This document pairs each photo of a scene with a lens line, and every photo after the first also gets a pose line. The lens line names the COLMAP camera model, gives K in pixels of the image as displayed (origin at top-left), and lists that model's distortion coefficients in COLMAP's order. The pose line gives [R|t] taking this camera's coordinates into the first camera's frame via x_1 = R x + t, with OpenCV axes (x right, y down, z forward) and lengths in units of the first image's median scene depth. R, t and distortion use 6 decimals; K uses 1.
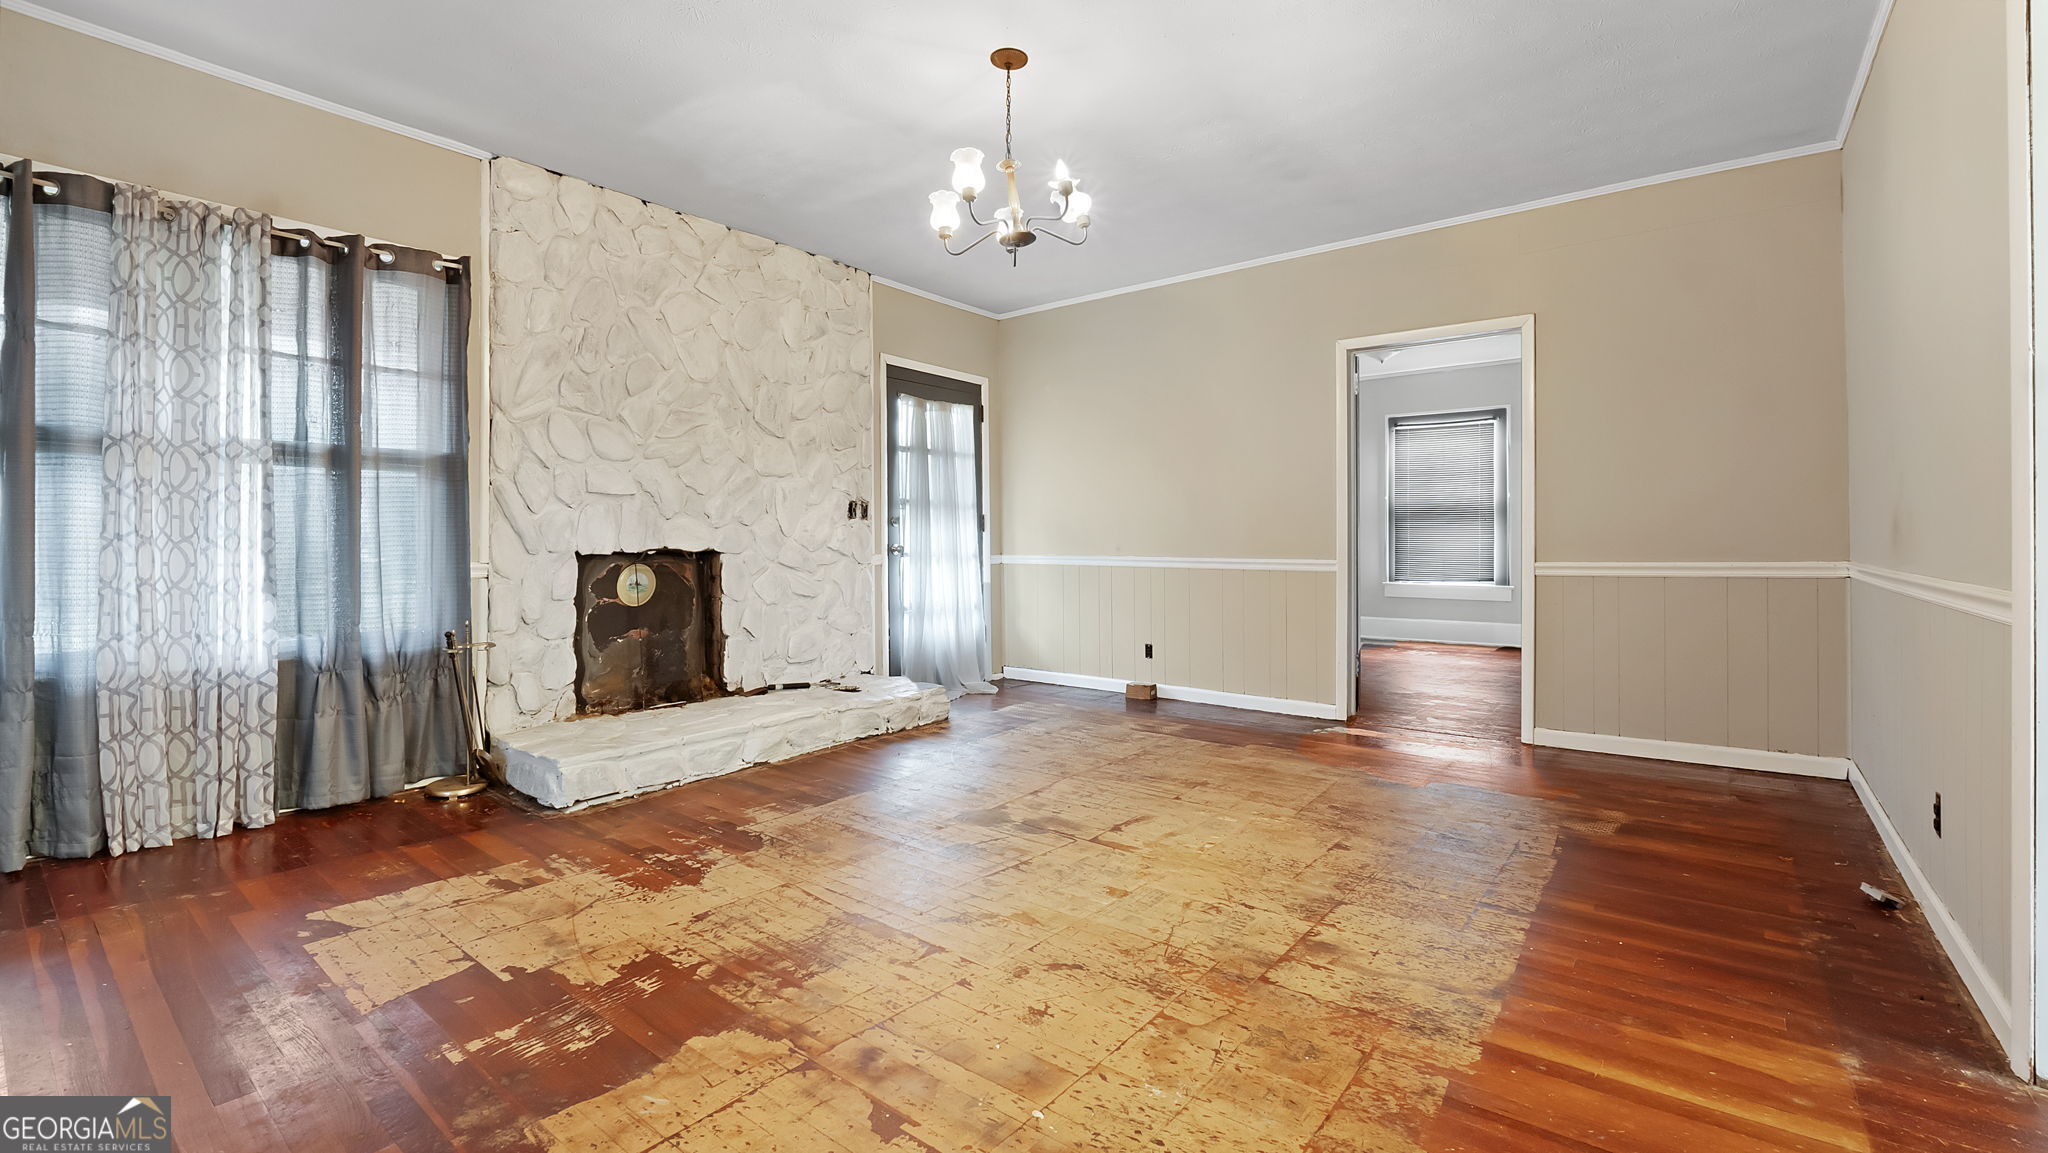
lens RADIAL K [[861.7, 0, 1005.3], [0, 861.7, 536.0], [0, 0, 1]] dist [-0.001338, 0.000100]
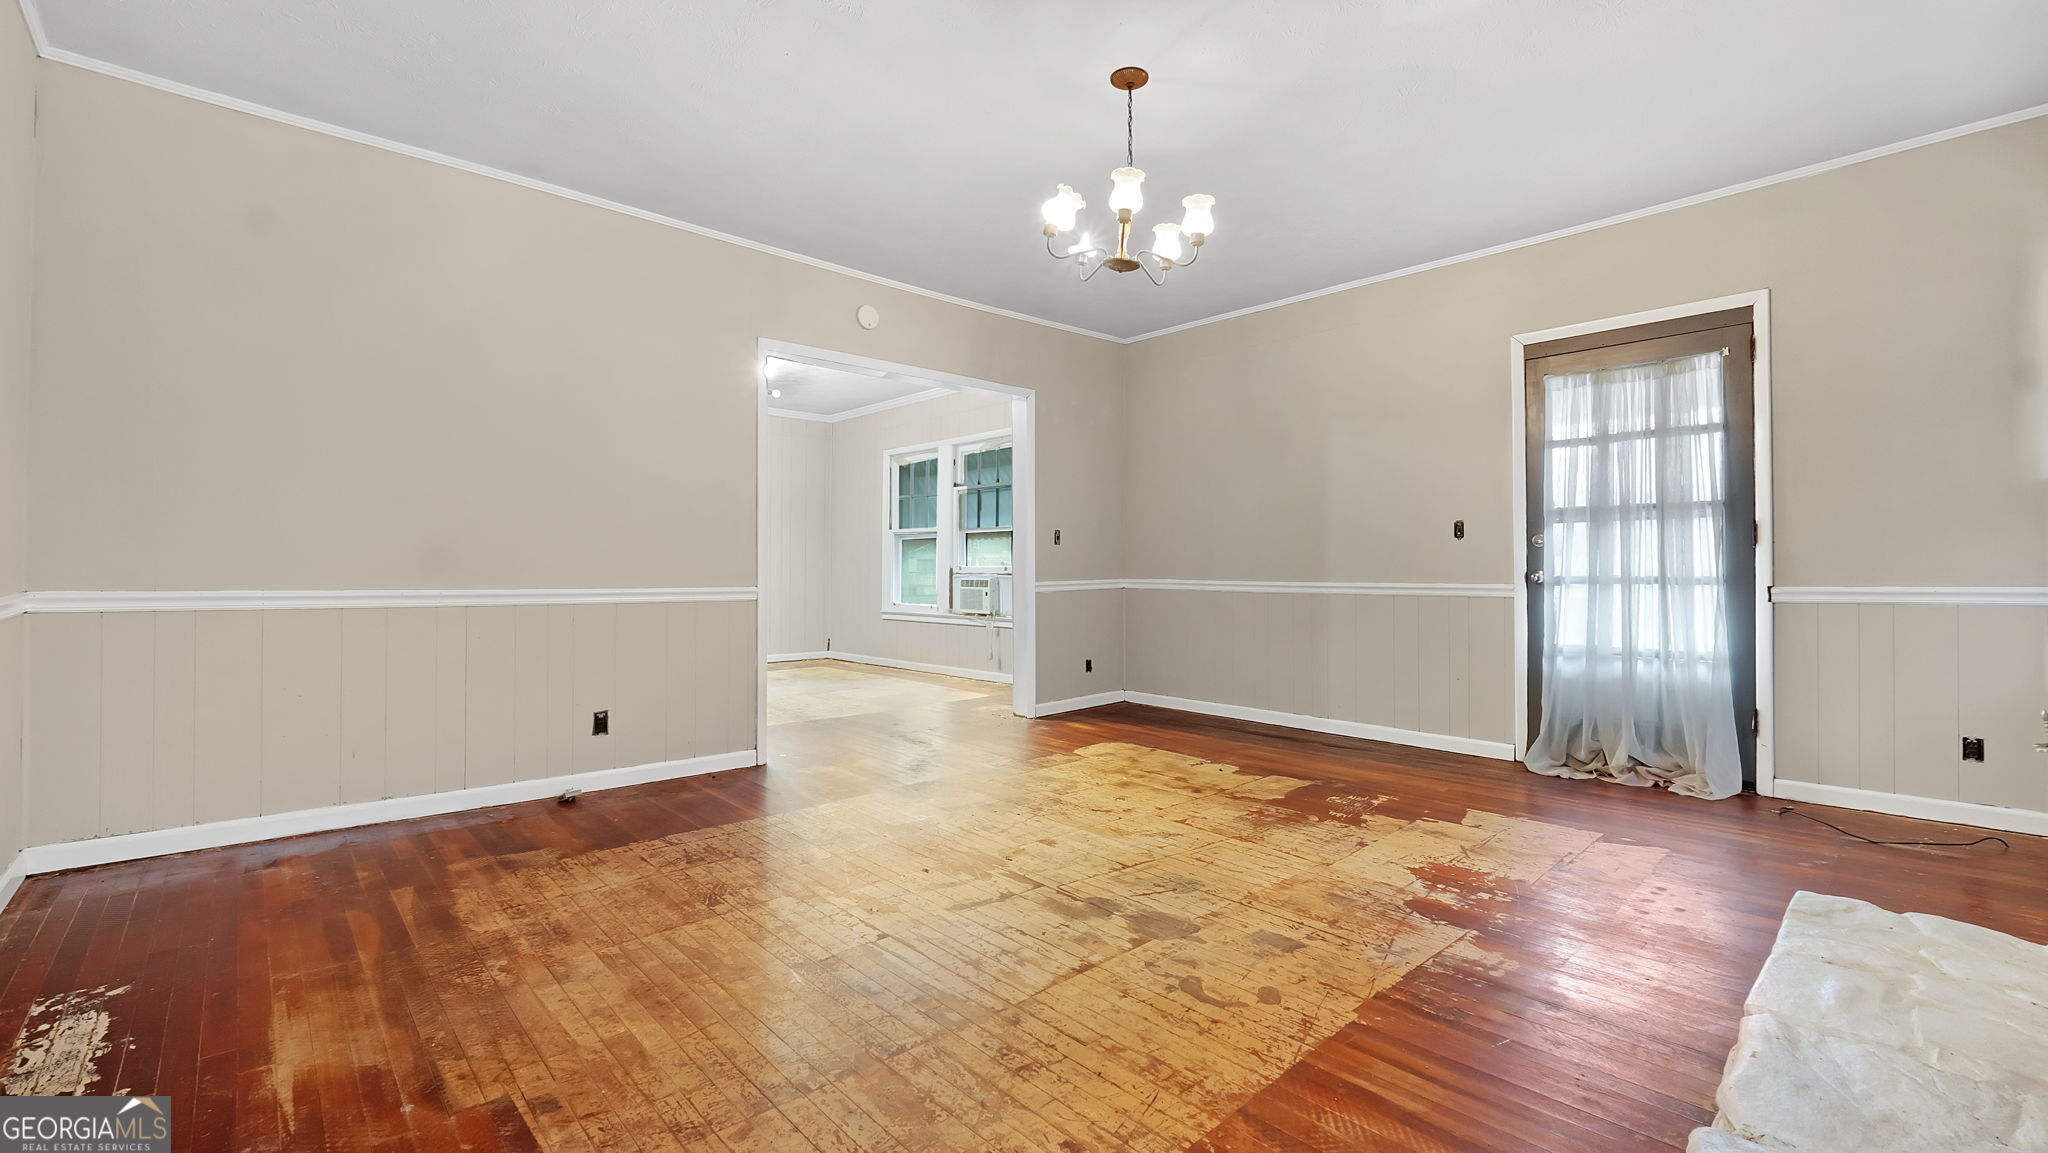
lens RADIAL K [[861.7, 0, 1029.0], [0, 861.7, 568.1], [0, 0, 1]] dist [-0.001338, 0.000100]
pose [[-0.991196, 0.000964, 0.132396, -0.011745], [-0.000203, 0.999961, -0.008801, 0.017174], [-0.132399, -0.008750, -0.991158, 2.073484]]
